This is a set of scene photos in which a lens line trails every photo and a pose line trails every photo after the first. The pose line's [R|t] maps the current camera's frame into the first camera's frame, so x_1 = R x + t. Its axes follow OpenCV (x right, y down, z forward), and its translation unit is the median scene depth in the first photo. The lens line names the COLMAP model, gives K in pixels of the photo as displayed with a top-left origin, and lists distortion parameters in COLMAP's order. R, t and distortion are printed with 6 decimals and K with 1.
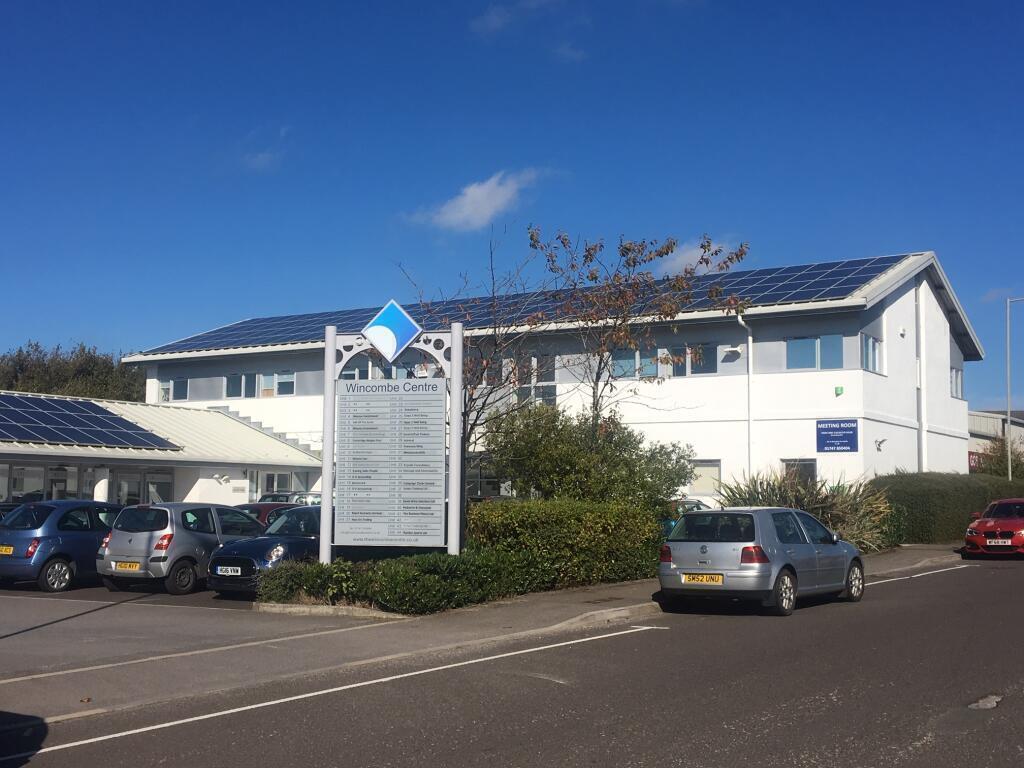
lens RADIAL K [[1269.3, 0, 510.8], [0, 1269.3, 383.0], [0, 0, 1]] dist [0.034618, 0.000000]
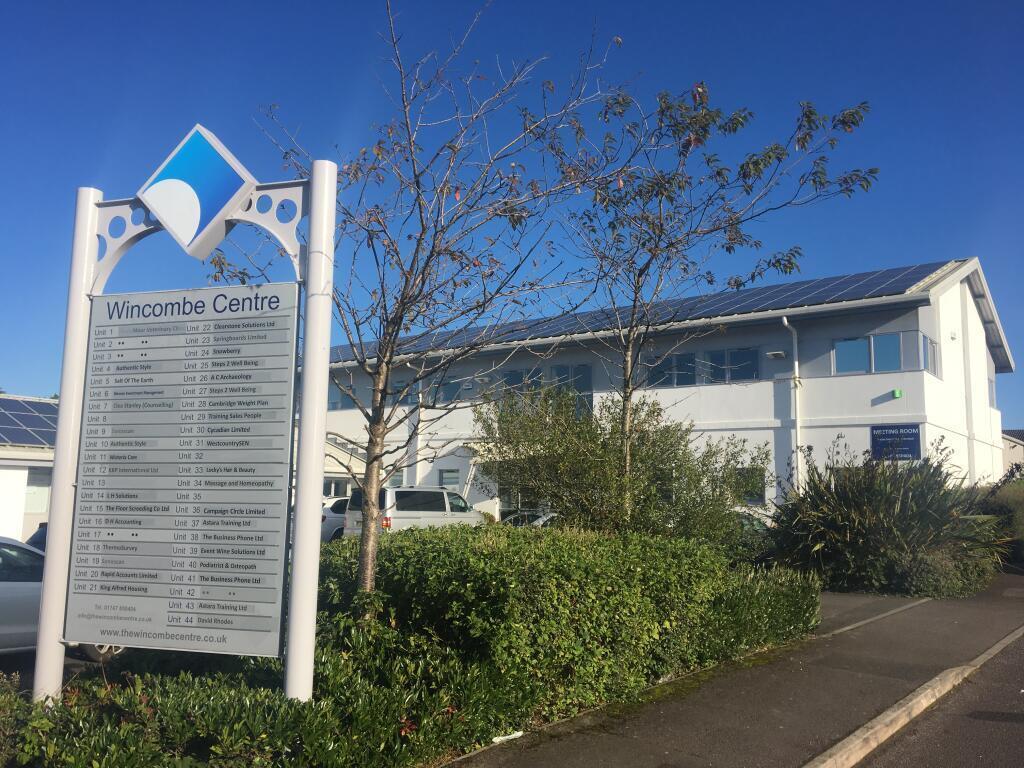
lens RADIAL K [[869.3, 0, 513.3], [0, 869.3, 387.2], [0, 0, 1]] dist [0.033705, -0.001714]
pose [[0.997479, -0.001103, -0.070948, 0.047874], [-0.001193, 0.999477, -0.032311, 0.043417], [0.070946, 0.032315, 0.996957, 0.676769]]
